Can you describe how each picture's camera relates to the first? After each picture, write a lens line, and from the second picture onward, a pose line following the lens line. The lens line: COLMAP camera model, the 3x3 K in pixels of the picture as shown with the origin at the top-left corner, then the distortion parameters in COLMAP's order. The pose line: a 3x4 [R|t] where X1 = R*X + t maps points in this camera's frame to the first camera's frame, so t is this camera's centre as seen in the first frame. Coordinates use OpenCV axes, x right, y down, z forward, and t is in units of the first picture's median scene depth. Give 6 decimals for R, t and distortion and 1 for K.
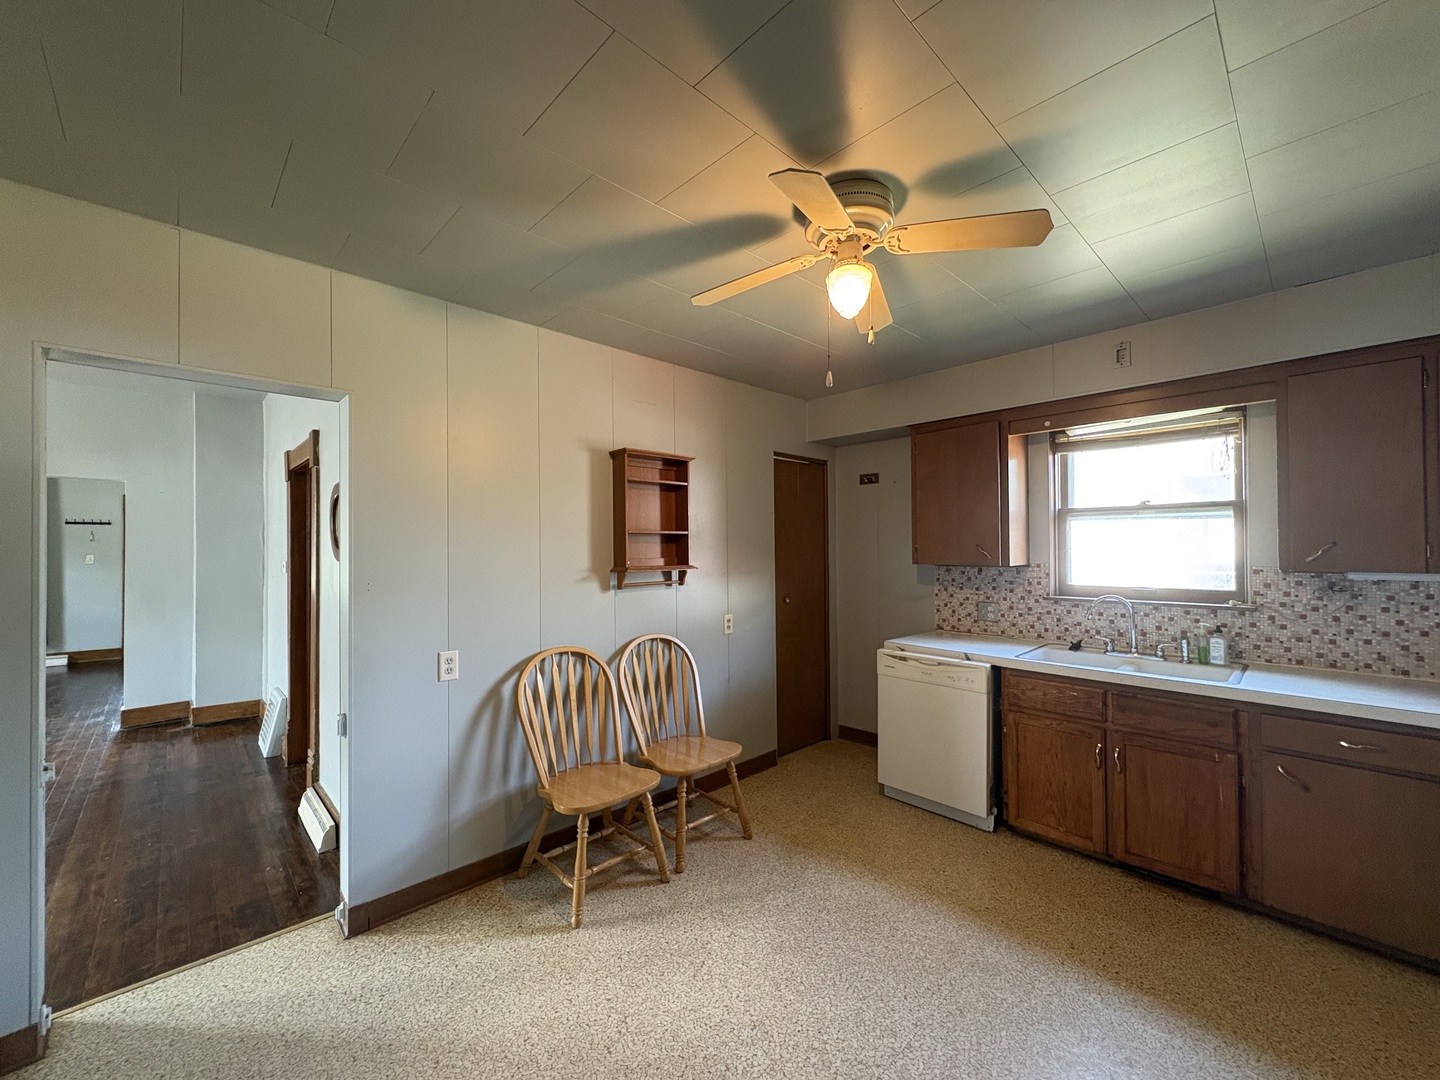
lens RADIAL K [[577.0, 0, 716.9], [0, 577.0, 542.8], [0, 0, 1]] dist [0.000814, -0.000599]
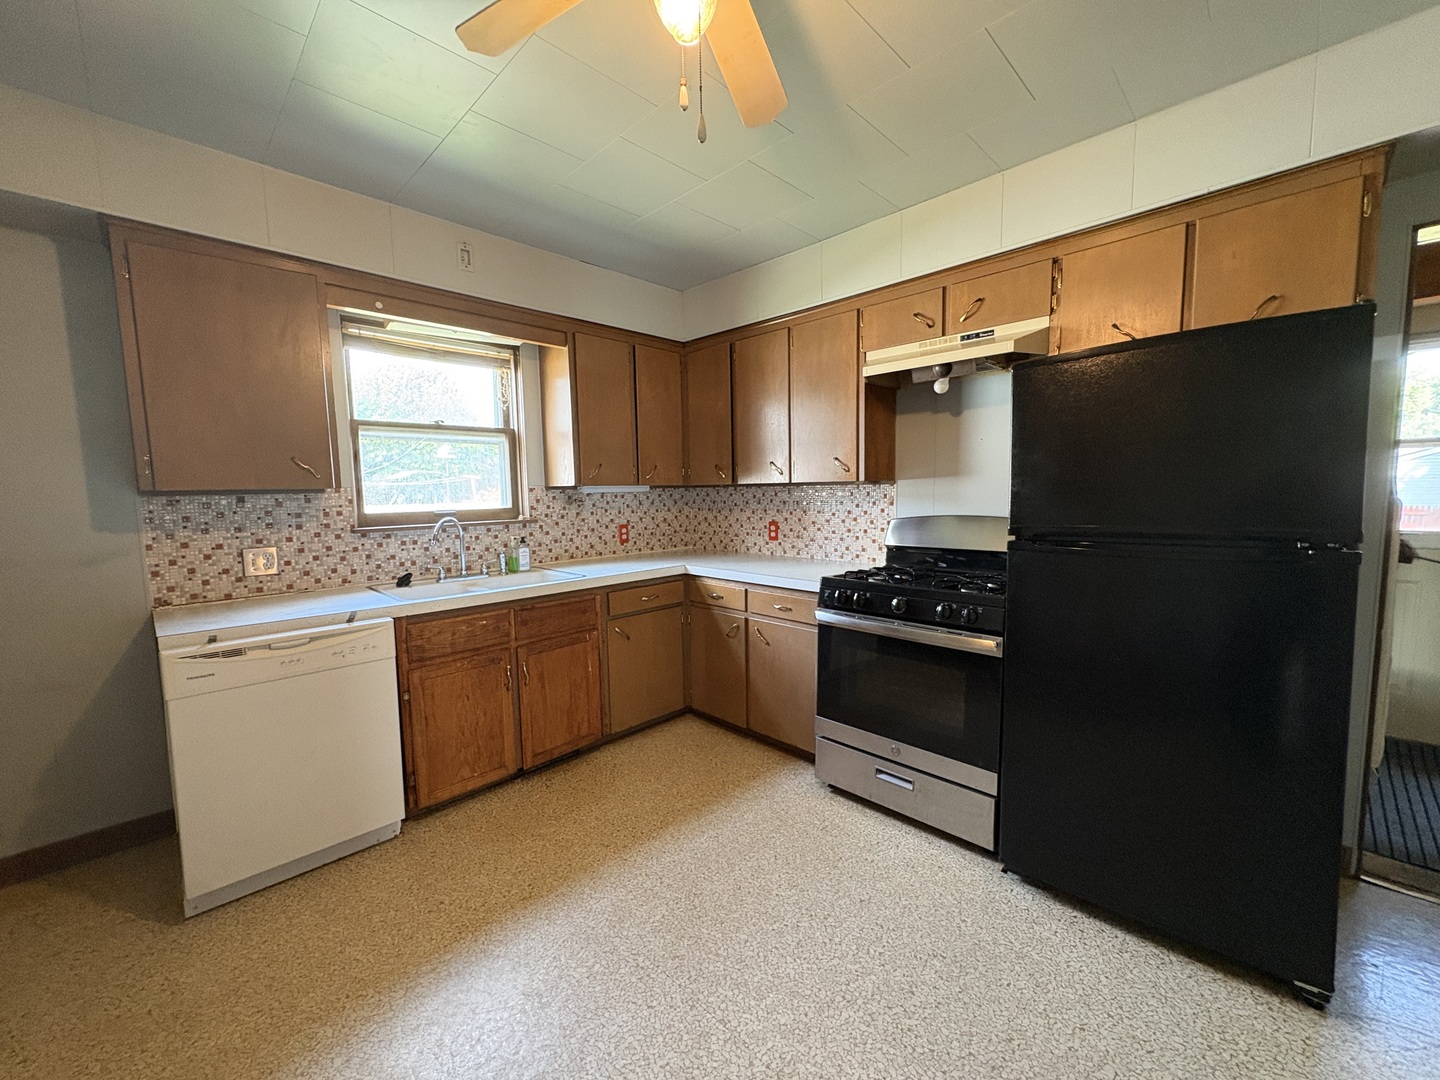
lens RADIAL K [[577.0, 0, 718.4], [0, 577.0, 543.7], [0, 0, 1]] dist [0.000814, -0.000599]
pose [[-0.028474, -0.087367, 0.995769, -0.269612], [0.011444, 0.996079, 0.087721, 0.057358], [-0.999529, 0.013893, -0.027363, 0.608228]]
